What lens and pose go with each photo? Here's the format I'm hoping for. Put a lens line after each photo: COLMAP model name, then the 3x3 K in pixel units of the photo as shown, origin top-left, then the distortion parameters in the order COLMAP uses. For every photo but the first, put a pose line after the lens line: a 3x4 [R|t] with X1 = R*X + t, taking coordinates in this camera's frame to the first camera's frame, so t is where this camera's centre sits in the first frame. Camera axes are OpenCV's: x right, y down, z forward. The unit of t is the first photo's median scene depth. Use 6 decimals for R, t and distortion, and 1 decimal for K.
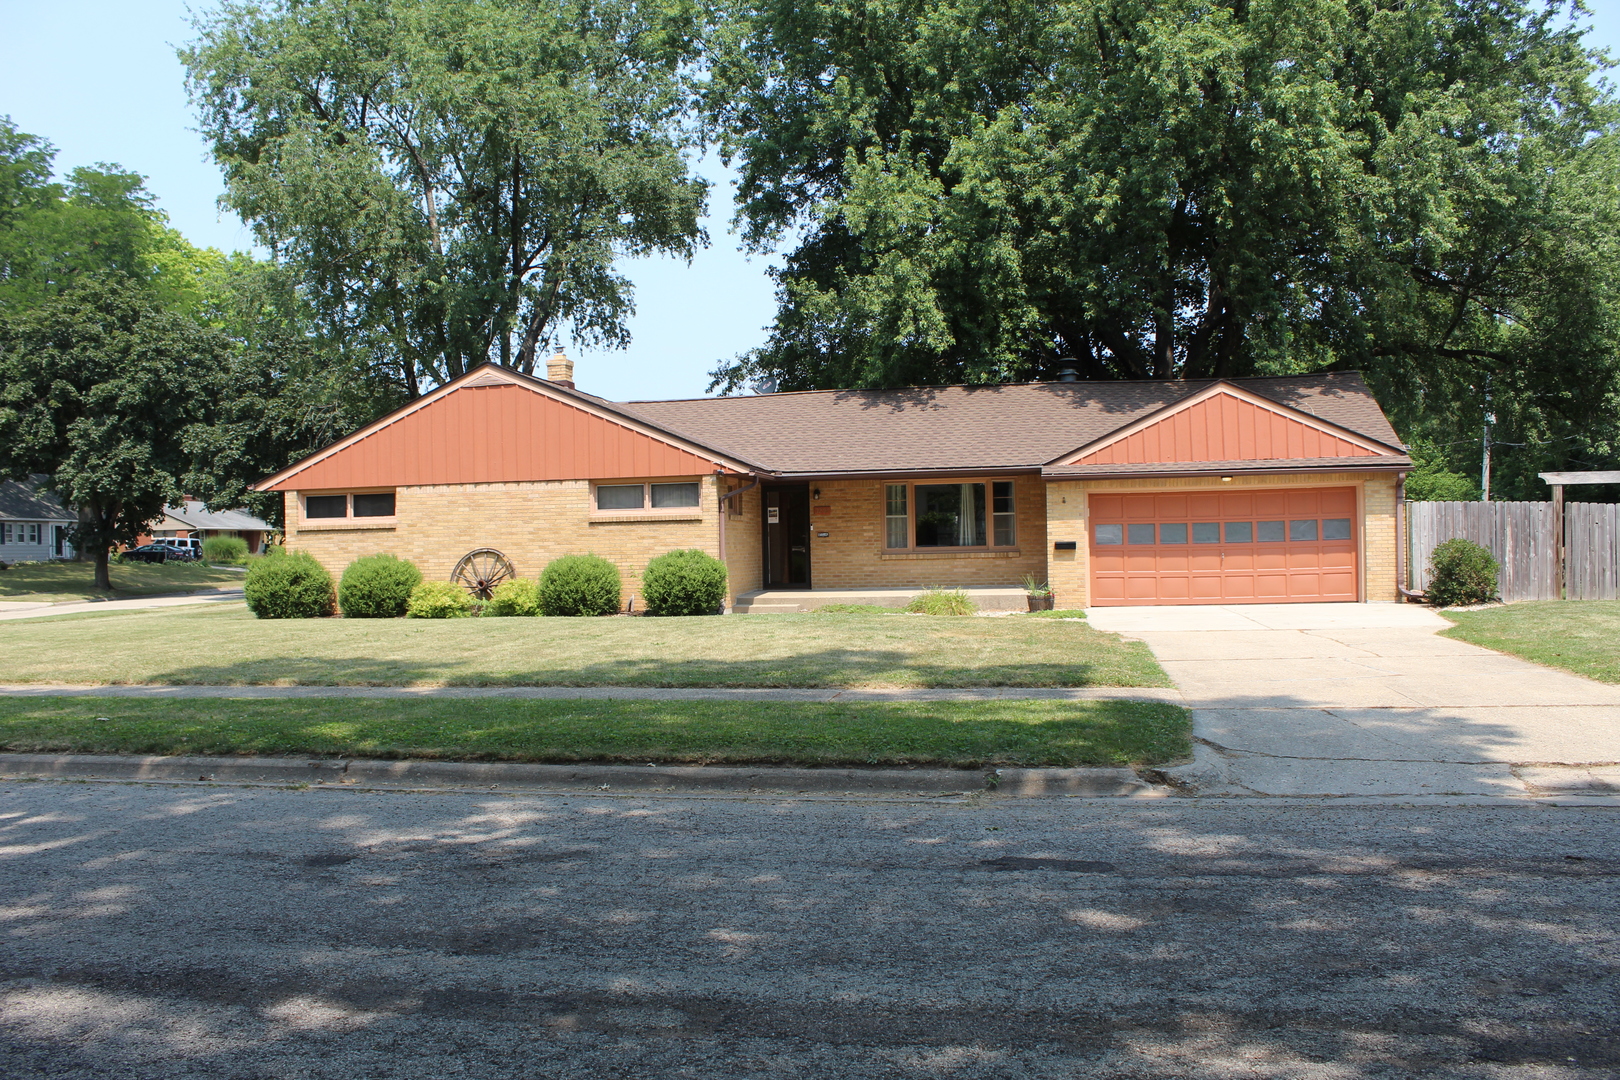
lens RADIAL K [[1331.5, 0, 796.4], [0, 1331.5, 551.0], [0, 0, 1]] dist [-0.168039, 0.138766]
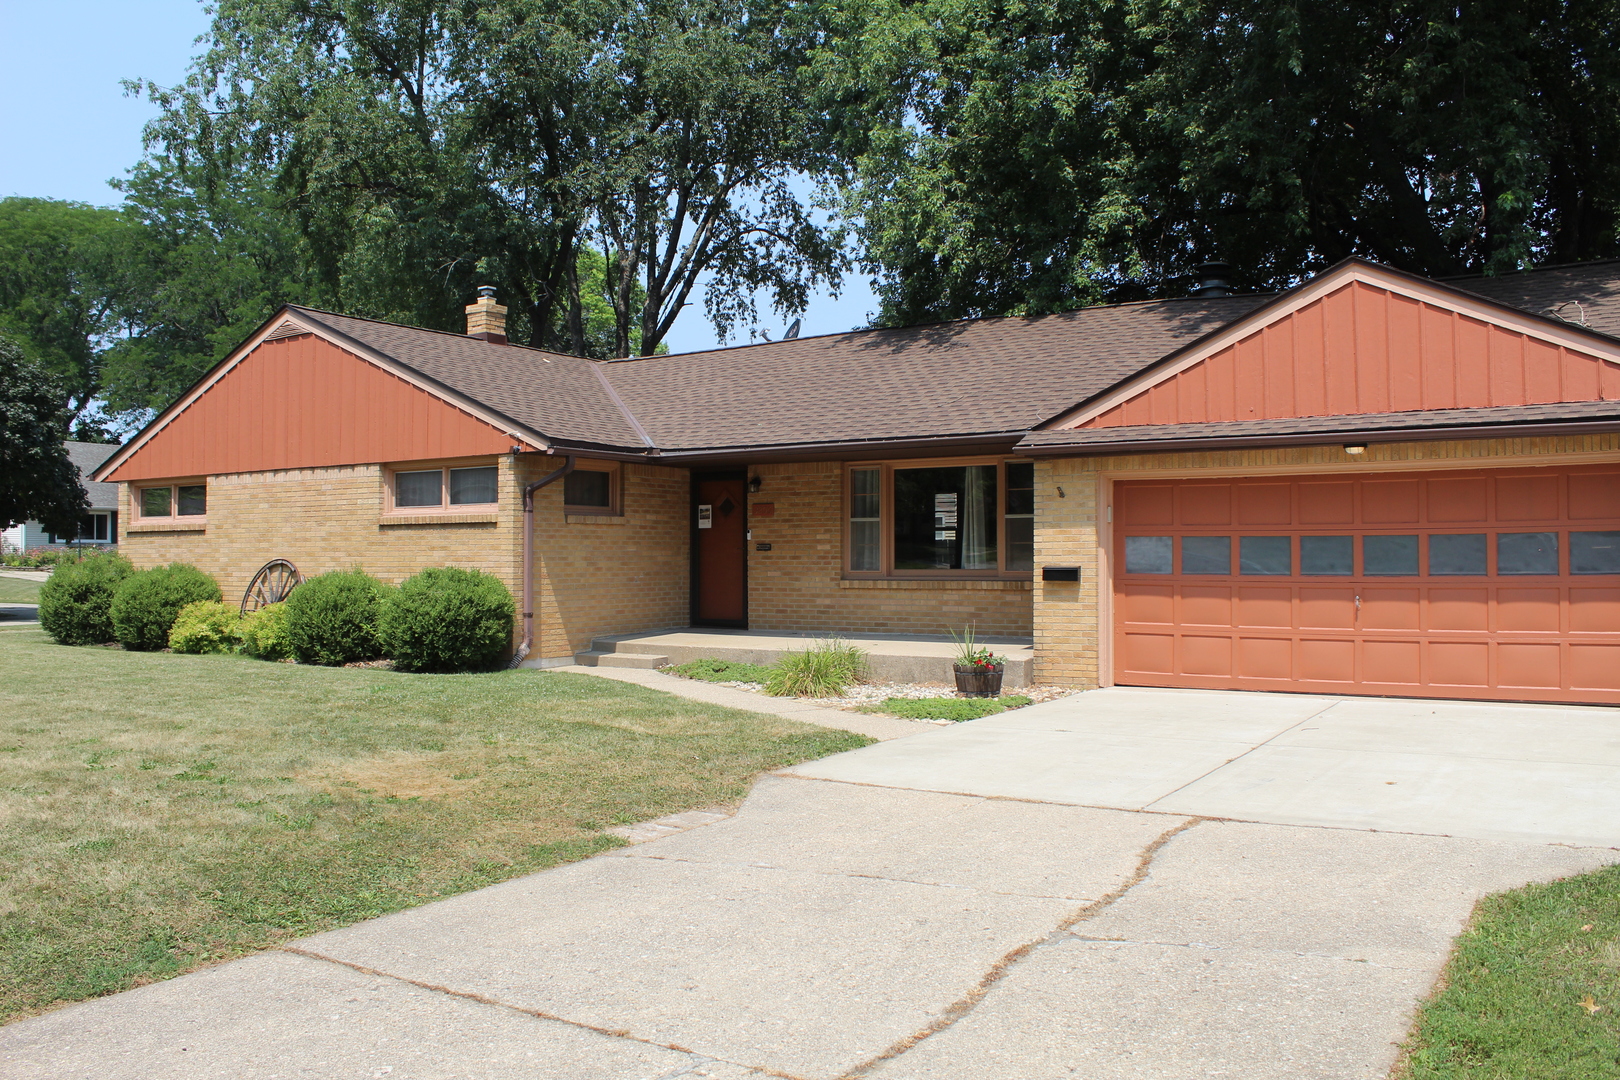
lens RADIAL K [[1335.6, 0, 803.2], [0, 1335.6, 550.4], [0, 0, 1]] dist [-0.165921, 0.145281]
pose [[0.929558, 0.015946, -0.368331, 0.306797], [-0.016568, 0.999862, 0.001474, -0.012982], [0.368303, 0.004733, 0.929694, 0.439527]]
